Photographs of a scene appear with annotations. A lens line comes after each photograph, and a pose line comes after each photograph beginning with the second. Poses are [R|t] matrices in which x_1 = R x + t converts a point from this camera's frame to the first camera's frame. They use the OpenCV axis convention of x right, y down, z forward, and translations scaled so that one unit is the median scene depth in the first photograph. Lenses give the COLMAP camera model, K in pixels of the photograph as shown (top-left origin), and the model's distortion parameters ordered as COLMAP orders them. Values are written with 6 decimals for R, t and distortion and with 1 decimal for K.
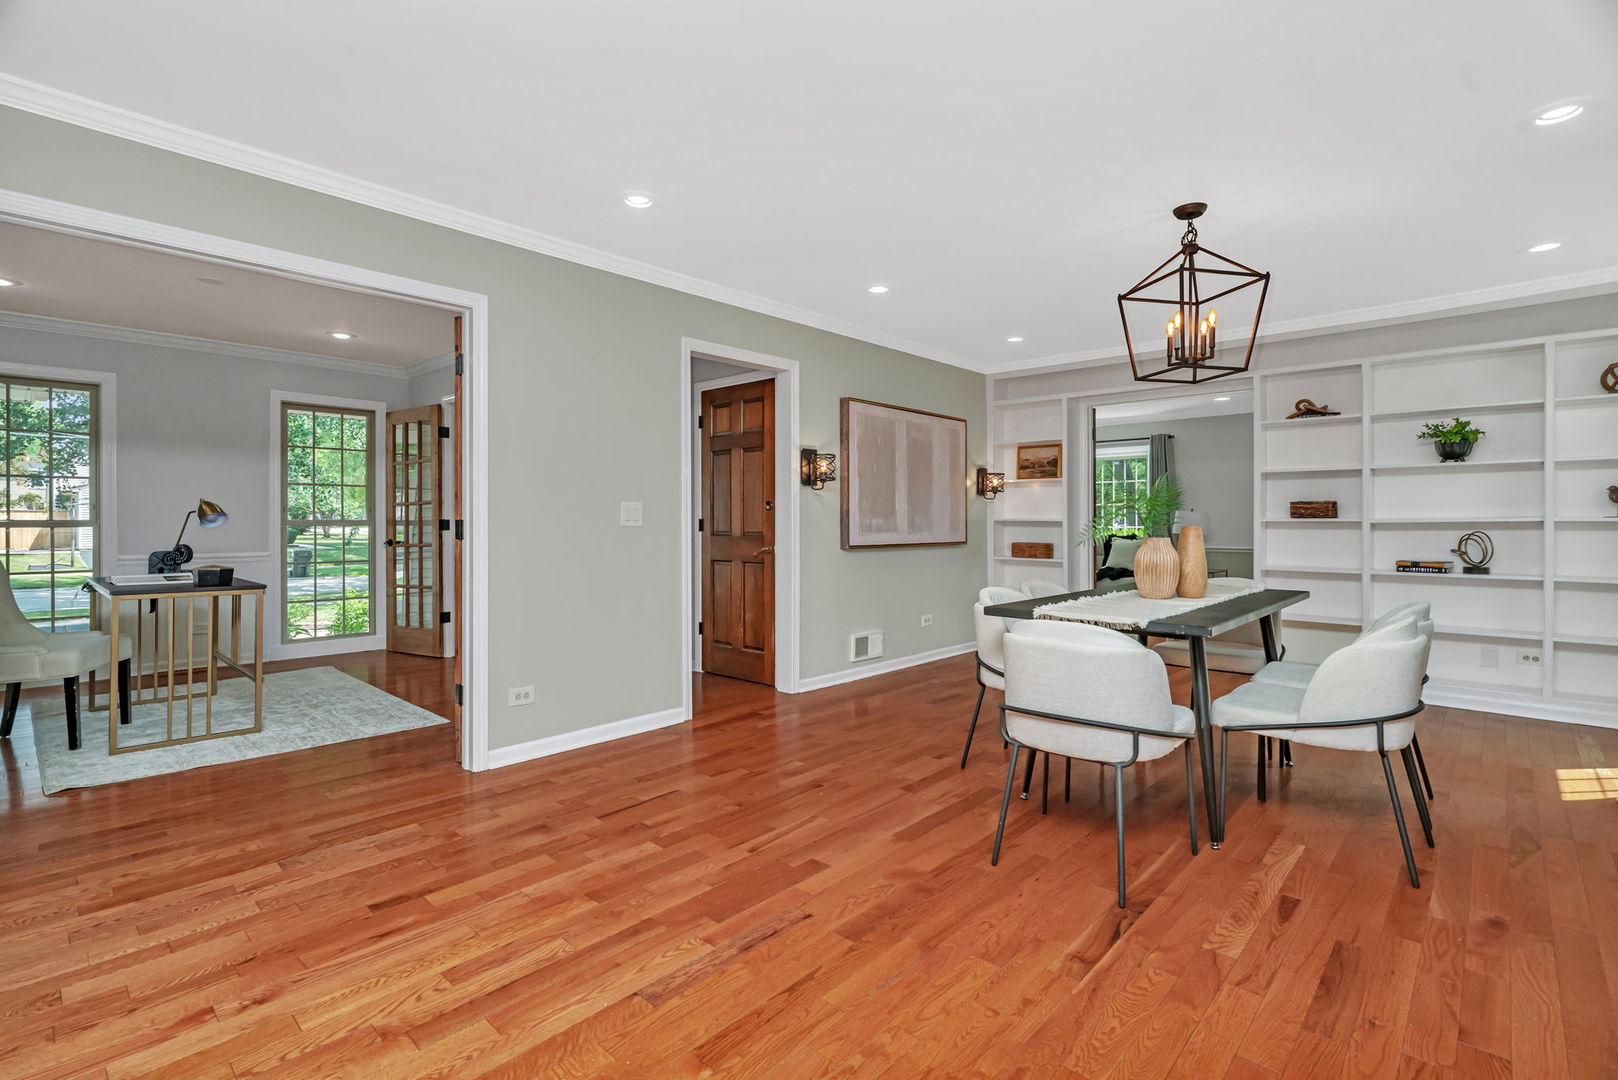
lens RADIAL K [[754.5, 0, 802.3], [0, 754.5, 527.2], [0, 0, 1]] dist [-0.000588, 0.000203]
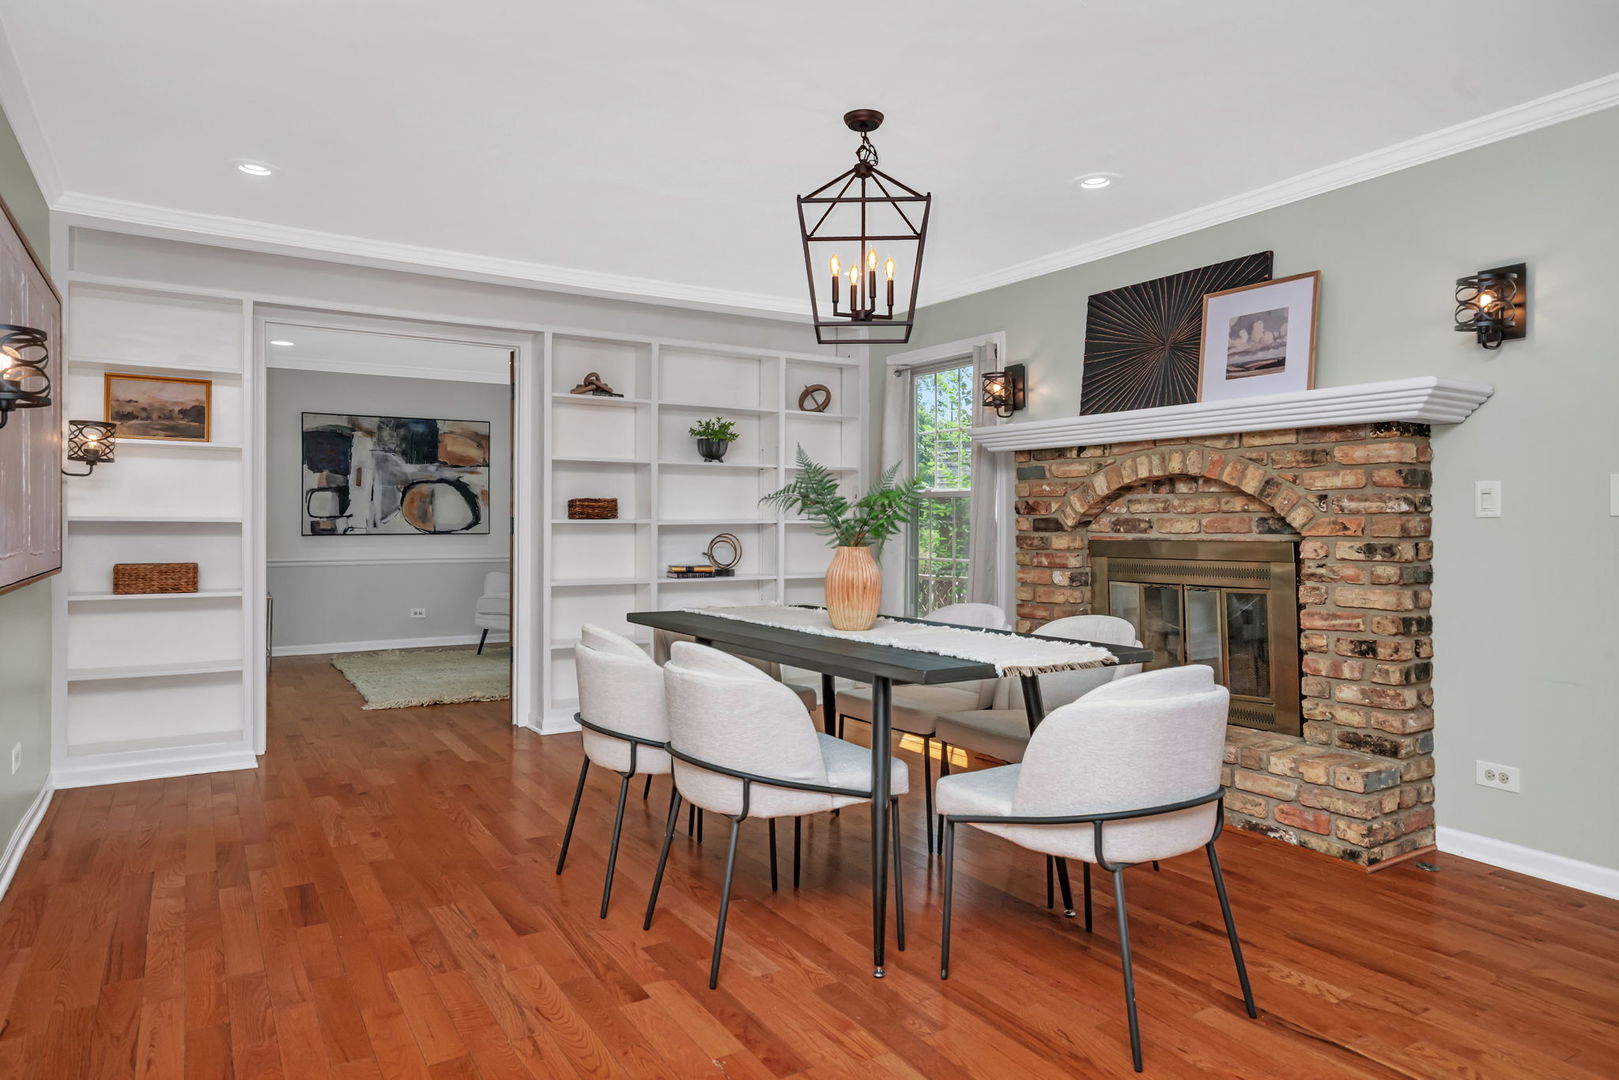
lens RADIAL K [[978.0, 0, 800.8], [0, 978.0, 538.1], [0, 0, 1]] dist [-0.002461, 0.000619]
pose [[0.262676, -0.014334, 0.964778, -0.320050], [0.003868, 0.999897, 0.013803, -0.006021], [-0.964876, 0.000106, 0.262704, 0.559589]]
